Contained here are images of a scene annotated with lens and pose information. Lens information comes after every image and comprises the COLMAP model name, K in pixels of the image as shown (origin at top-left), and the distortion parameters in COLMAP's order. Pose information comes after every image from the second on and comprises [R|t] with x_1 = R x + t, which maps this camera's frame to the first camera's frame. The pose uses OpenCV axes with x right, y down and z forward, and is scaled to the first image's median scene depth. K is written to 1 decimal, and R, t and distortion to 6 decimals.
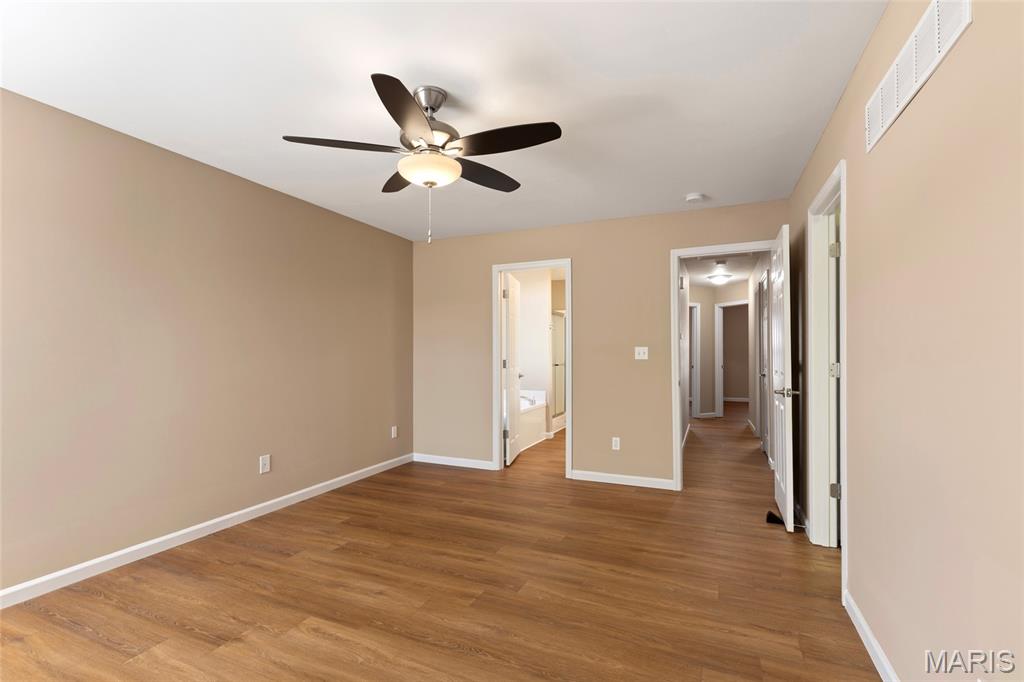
lens RADIAL K [[463.4, 0, 509.9], [0, 463.4, 345.9], [0, 0, 1]] dist [0.001090, -0.000100]
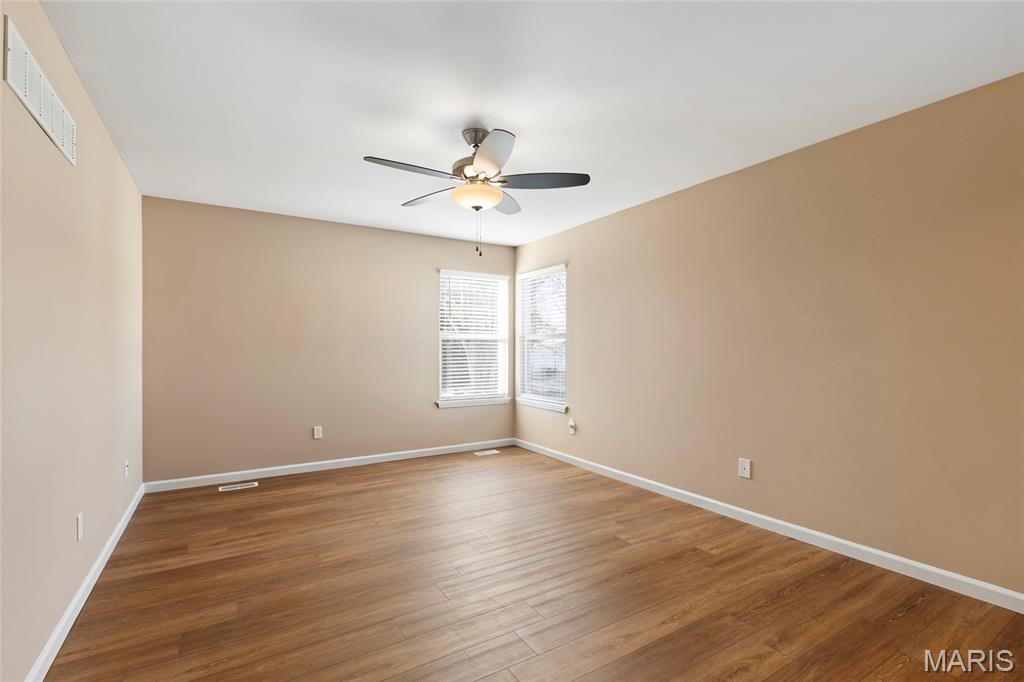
lens RADIAL K [[463.4, 0, 509.9], [0, 463.4, 345.9], [0, 0, 1]] dist [0.001090, -0.000100]
pose [[-0.567350, -0.003988, -0.823467, 0.534795], [0.012059, 0.999841, -0.013151, 0.016913], [0.823388, -0.017391, -0.567212, 1.207891]]
